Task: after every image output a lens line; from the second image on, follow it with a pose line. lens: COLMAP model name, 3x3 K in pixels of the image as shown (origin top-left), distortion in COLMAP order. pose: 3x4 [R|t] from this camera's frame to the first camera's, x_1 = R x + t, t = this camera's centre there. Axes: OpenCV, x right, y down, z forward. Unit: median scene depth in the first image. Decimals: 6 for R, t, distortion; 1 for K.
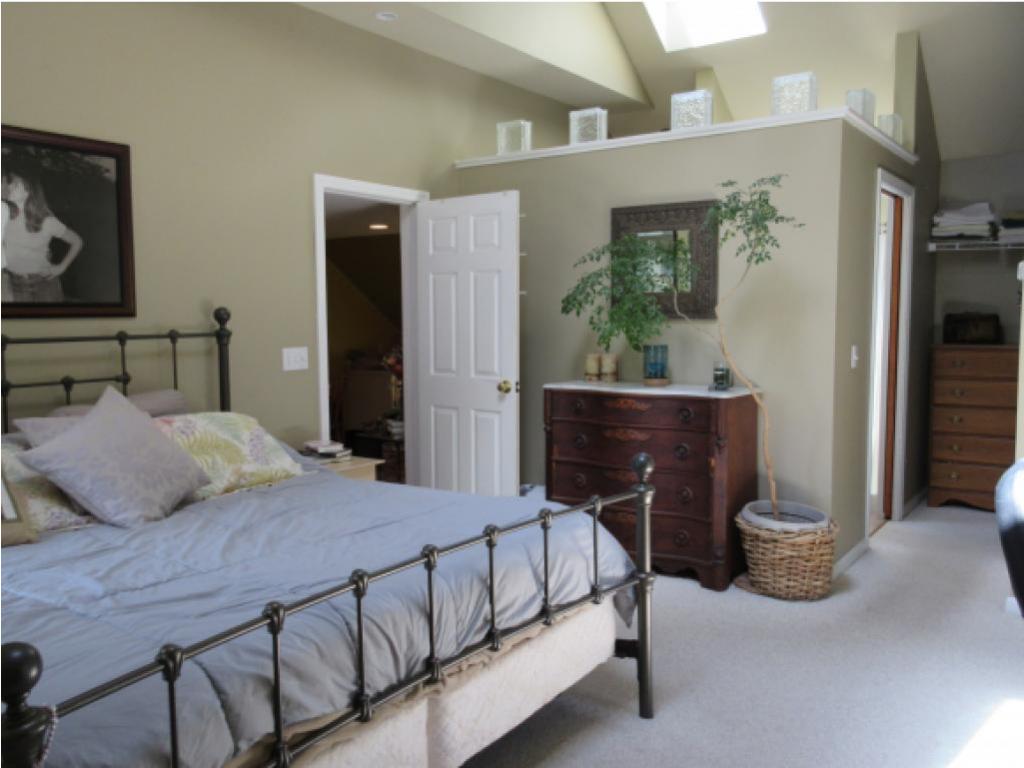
lens RADIAL K [[847.0, 0, 497.1], [0, 847.0, 387.1], [0, 0, 1]] dist [0.004280, -0.003418]
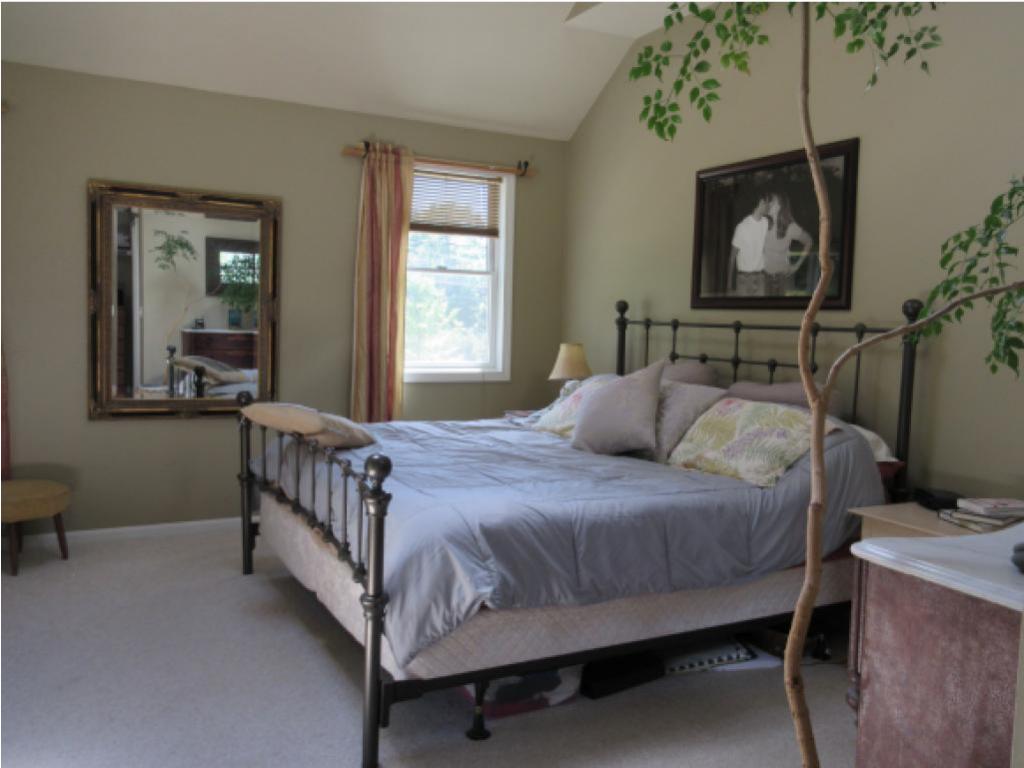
lens RADIAL K [[847.0, 0, 497.1], [0, 847.0, 387.1], [0, 0, 1]] dist [0.004280, -0.003418]
pose [[-0.451882, 0.074020, -0.889002, 0.720100], [-0.098992, 0.986236, 0.132434, -0.093430], [0.886568, 0.147849, -0.438335, 1.198203]]
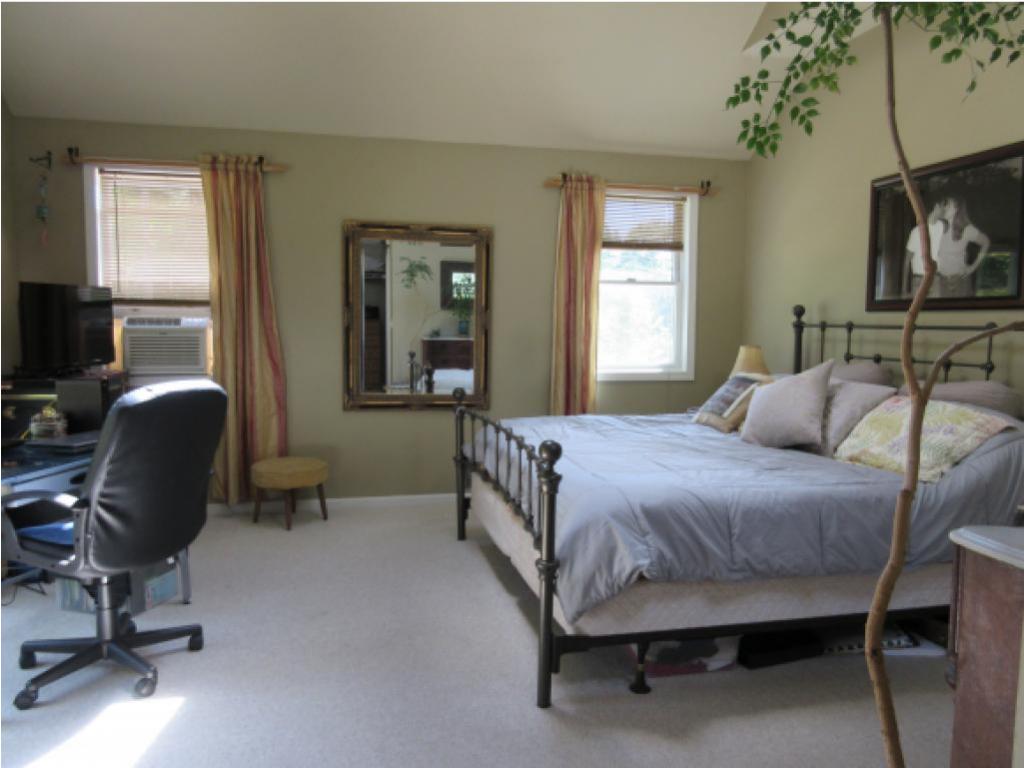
lens RADIAL K [[749.7, 0, 499.8], [0, 749.7, 386.2], [0, 0, 1]] dist [-0.039965, 0.041596]
pose [[-0.669887, 0.070753, -0.739084, 0.711266], [-0.064672, 0.986105, 0.153017, -0.095955], [0.739641, 0.150303, -0.656003, 1.245397]]
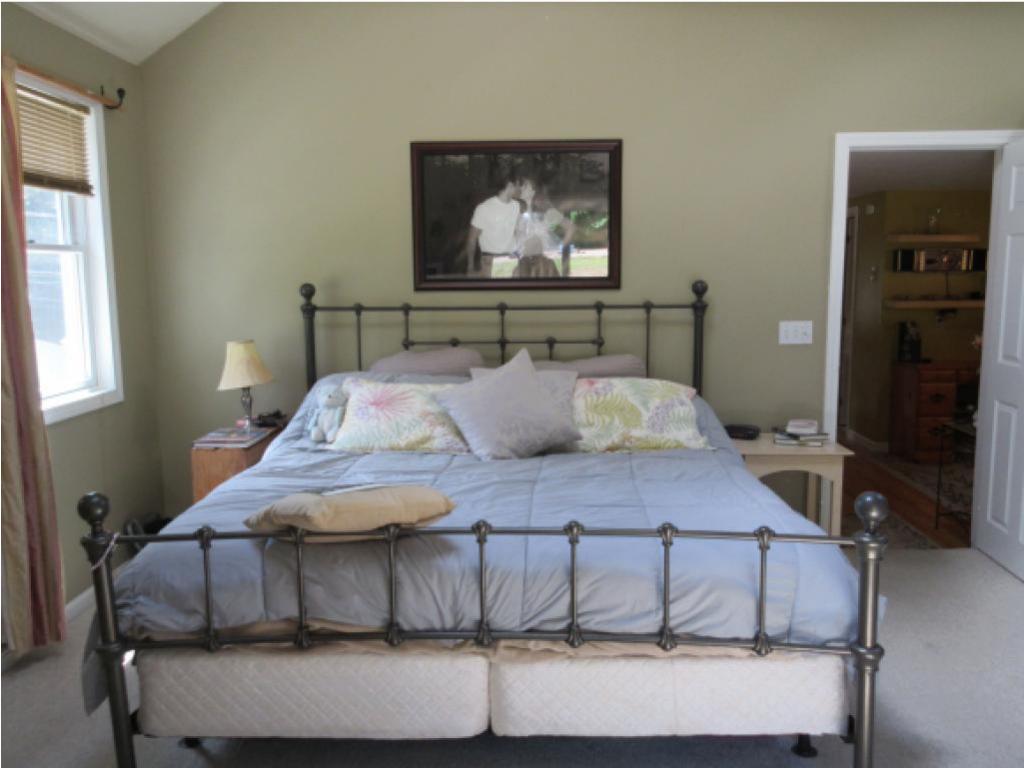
lens RADIAL K [[838.5, 0, 510.9], [0, 838.5, 383.0], [0, 0, 1]] dist [0.007200, 0.002277]
pose [[0.567341, 0.112643, -0.815743, 0.481678], [-0.067910, 0.993626, 0.089976, -0.053428], [0.820678, 0.004350, 0.571374, 0.249430]]
